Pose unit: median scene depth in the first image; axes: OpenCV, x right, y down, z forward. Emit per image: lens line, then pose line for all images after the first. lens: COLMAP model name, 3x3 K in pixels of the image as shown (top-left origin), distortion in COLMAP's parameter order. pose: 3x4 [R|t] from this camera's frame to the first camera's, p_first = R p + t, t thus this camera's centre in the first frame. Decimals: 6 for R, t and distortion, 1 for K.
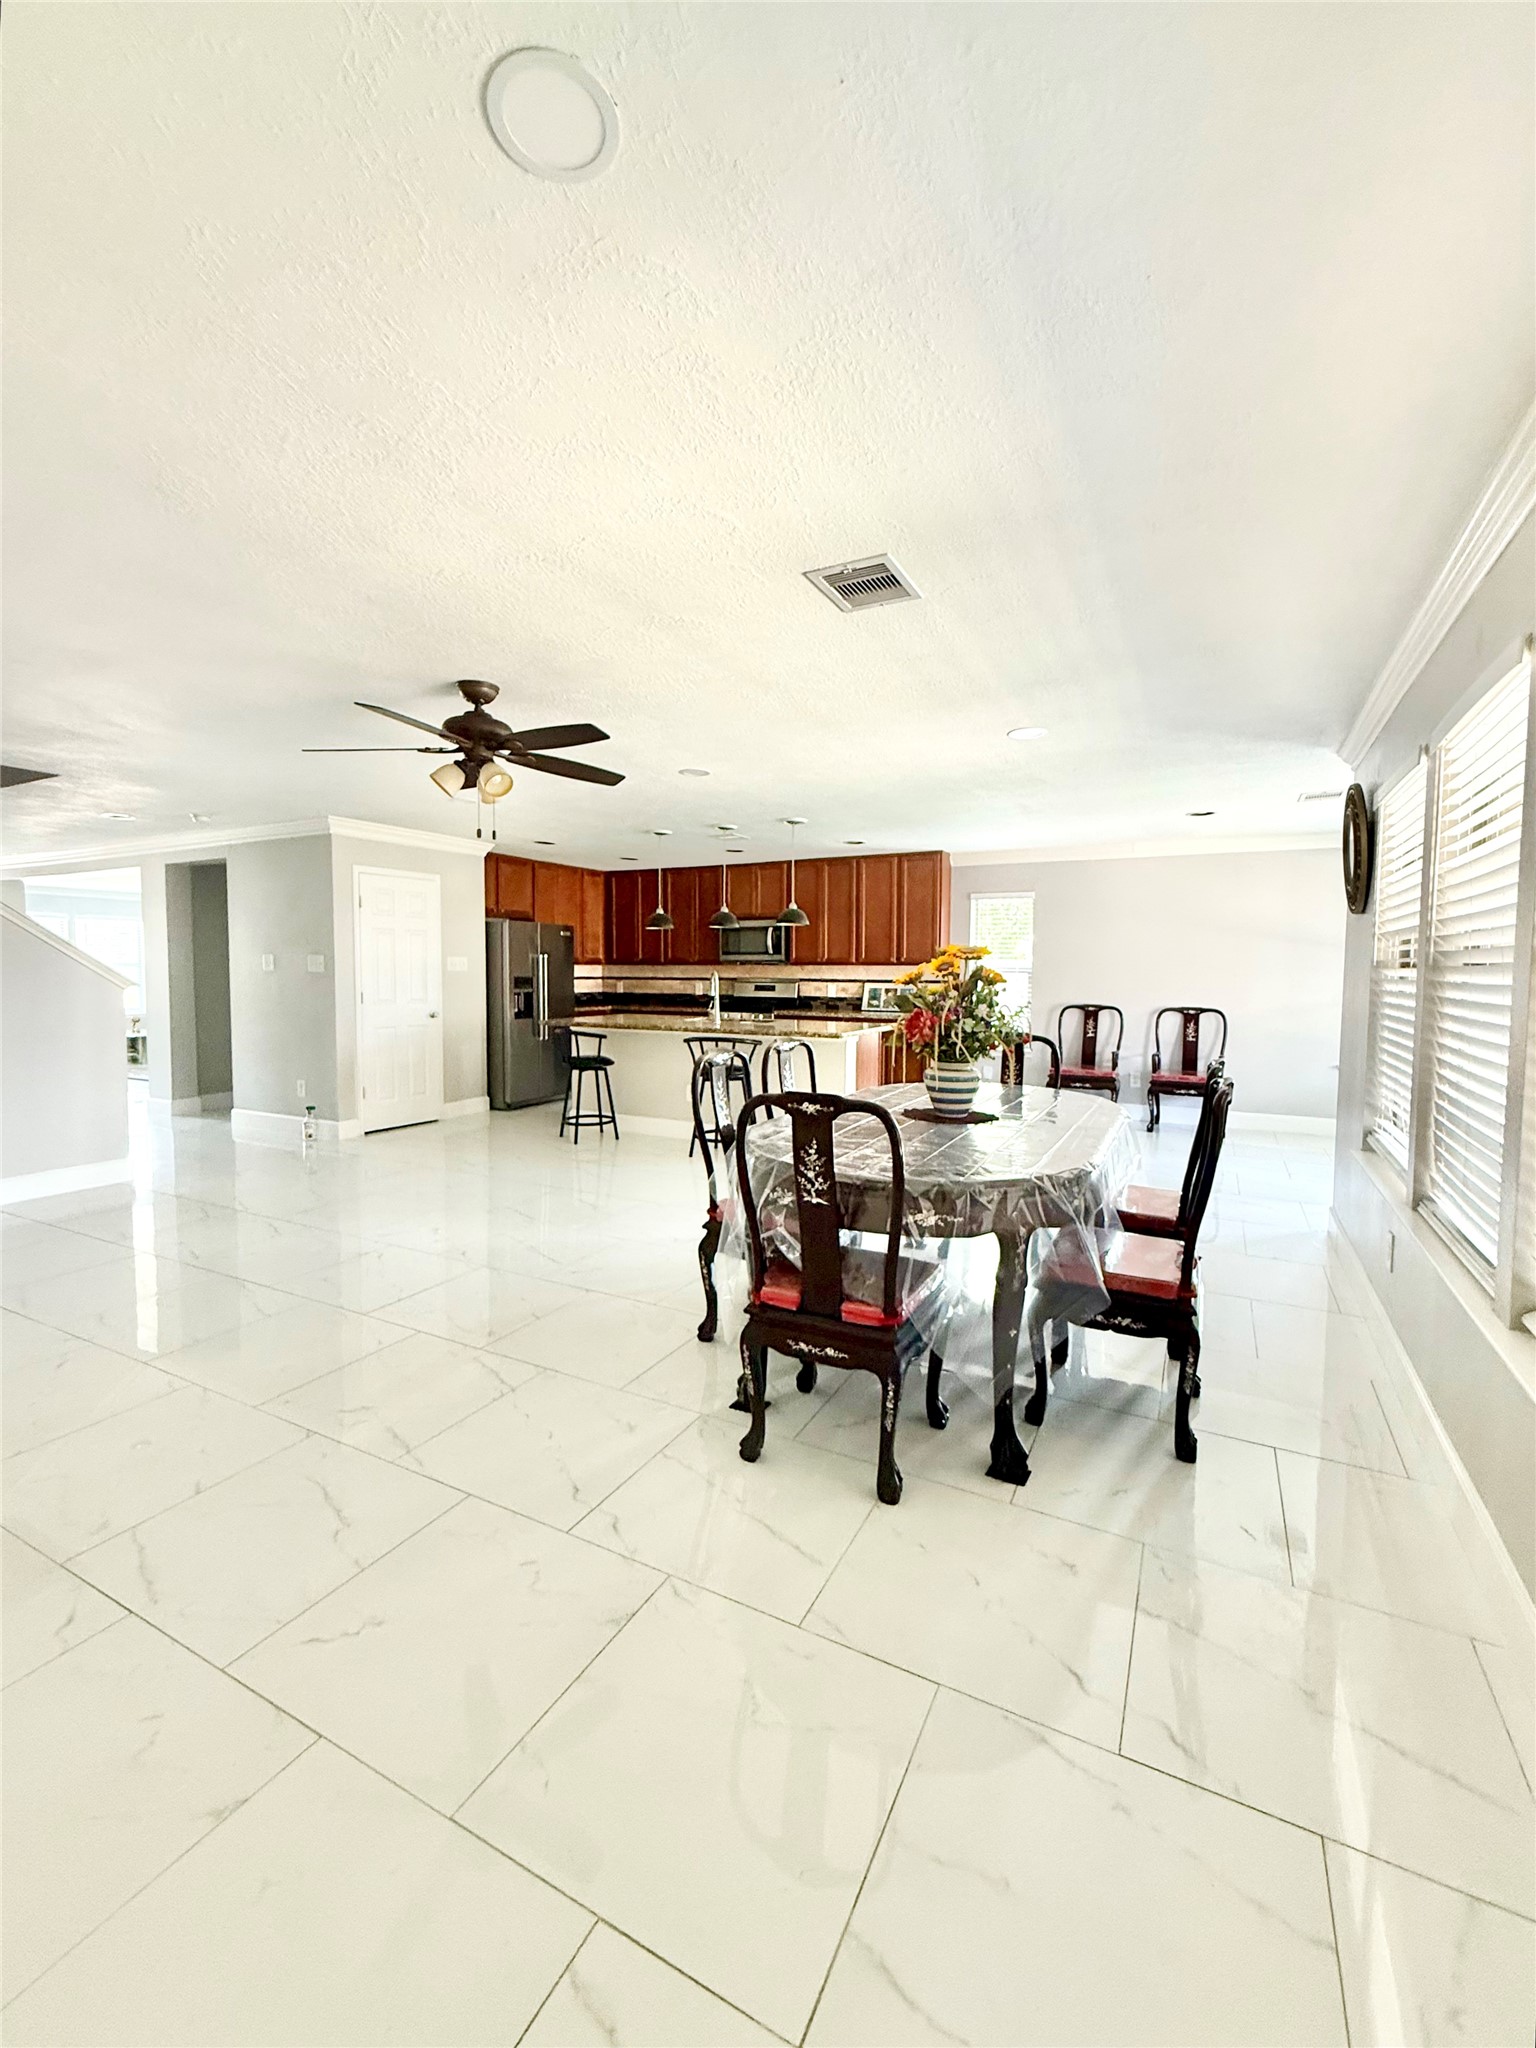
lens RADIAL K [[818.7, 0, 775.3], [0, 818.7, 1019.2], [0, 0, 1]] dist [0.000369, -0.000115]
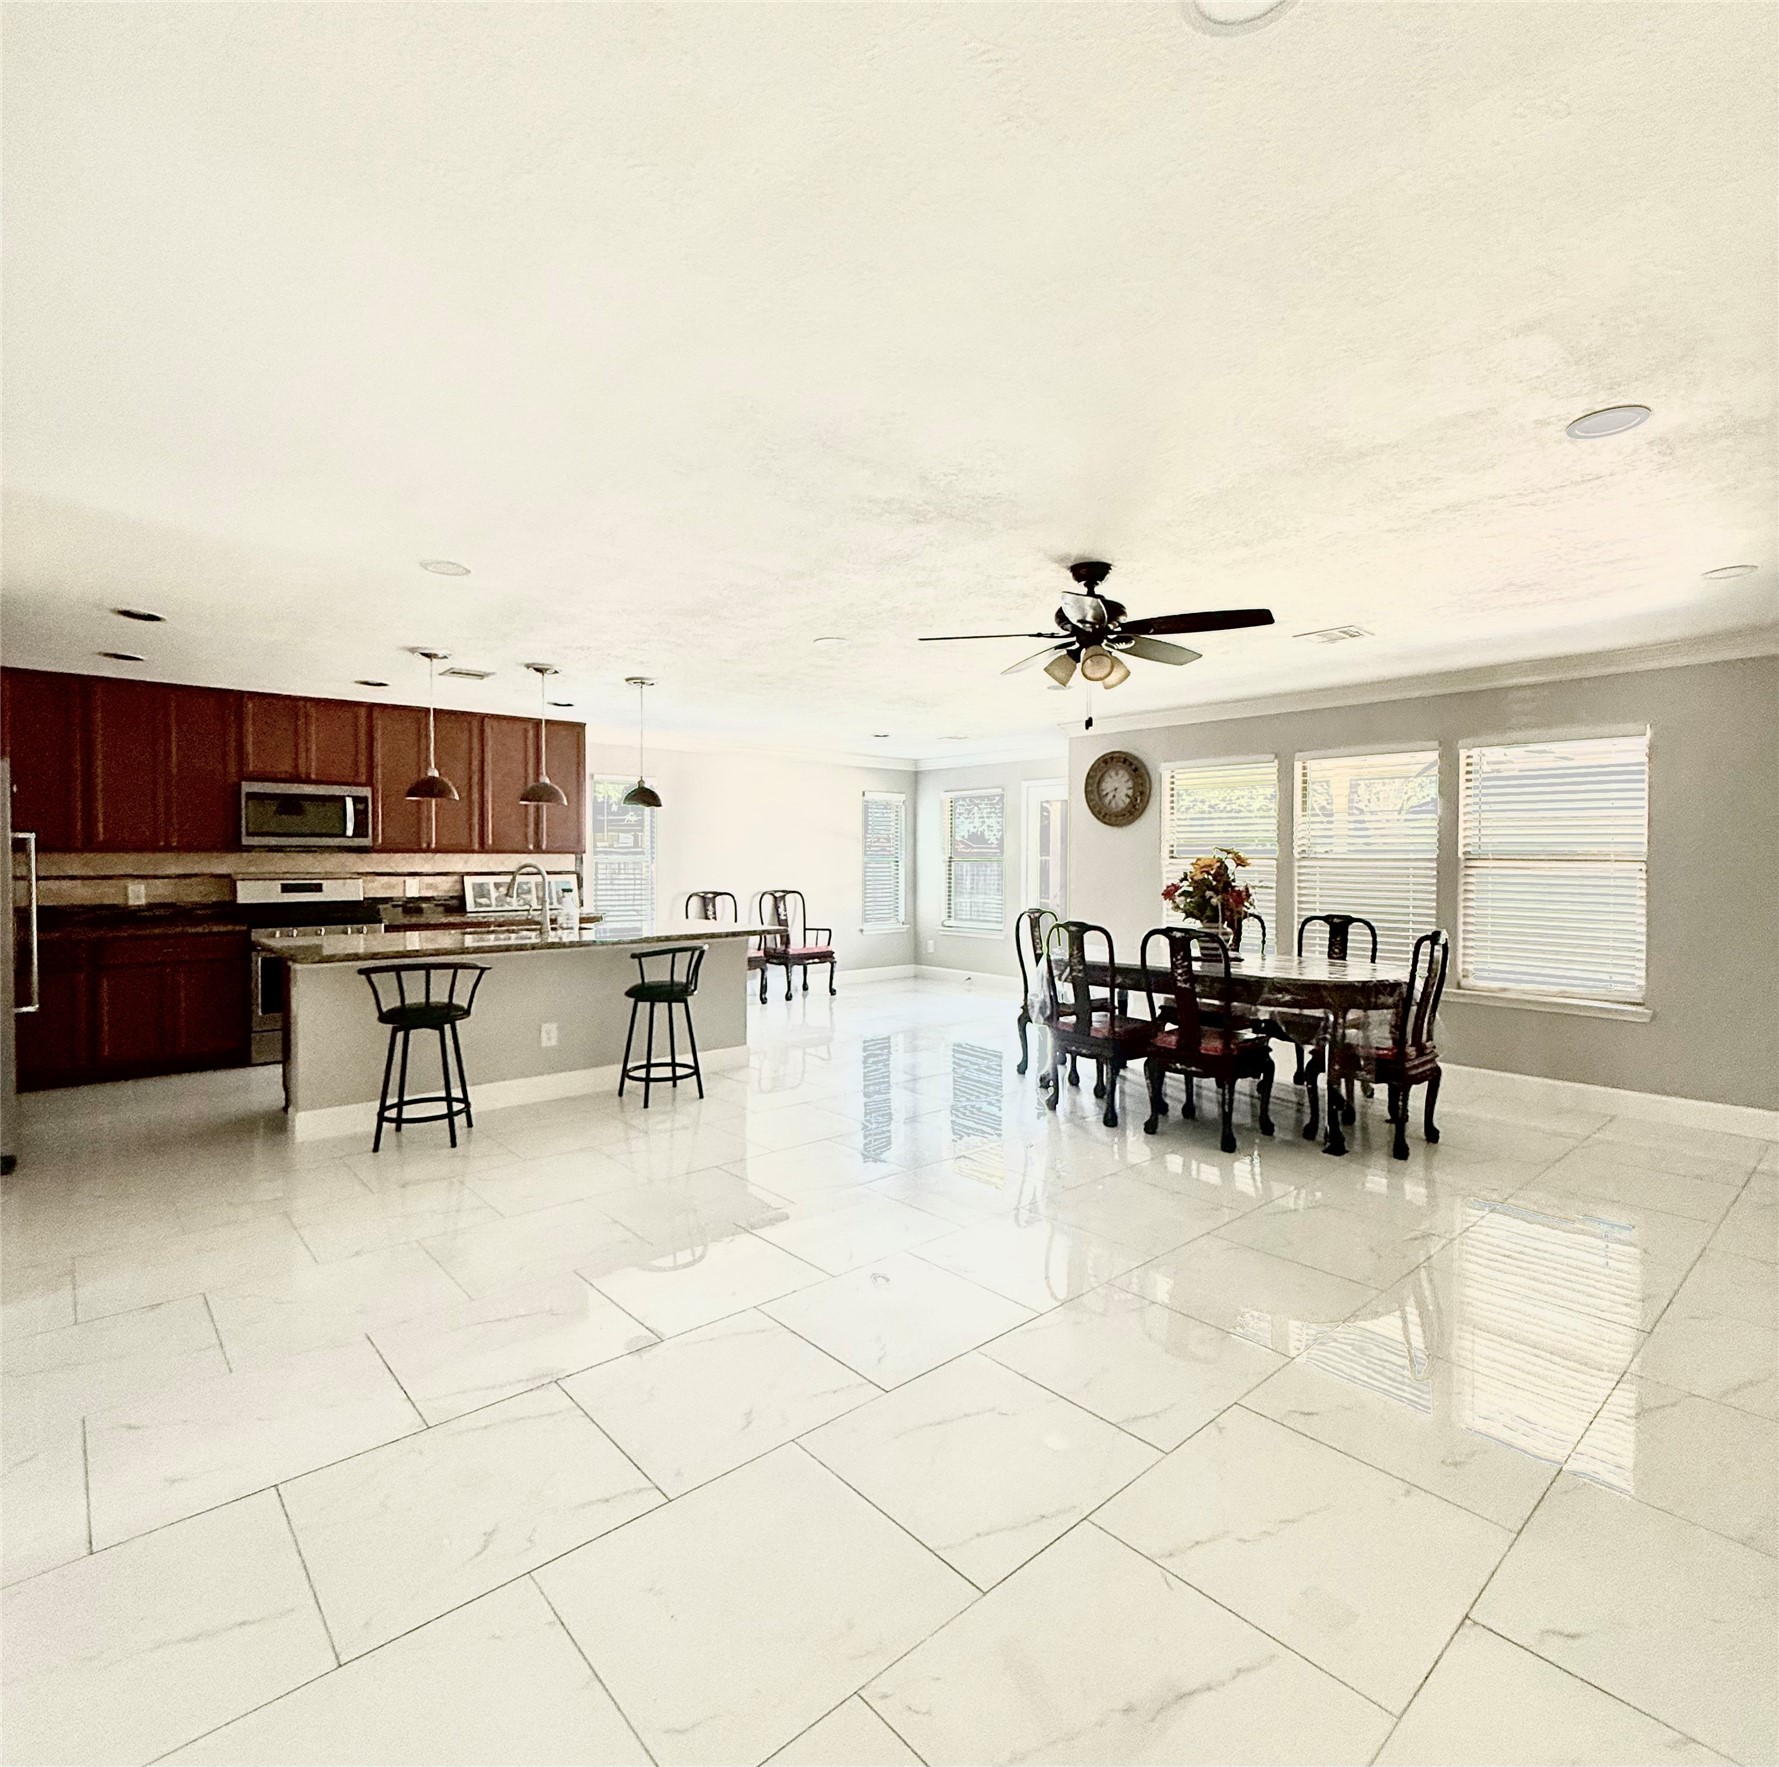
lens RADIAL K [[940.2, 0, 817.0], [0, 940.2, 876.6], [0, 0, 1]] dist [0.000149, 0.000016]
pose [[0.387874, -0.022596, 0.921436, -0.585123], [0.055954, 0.998433, 0.000930, -0.026428], [-0.920013, 0.051197, 0.388530, 0.351851]]
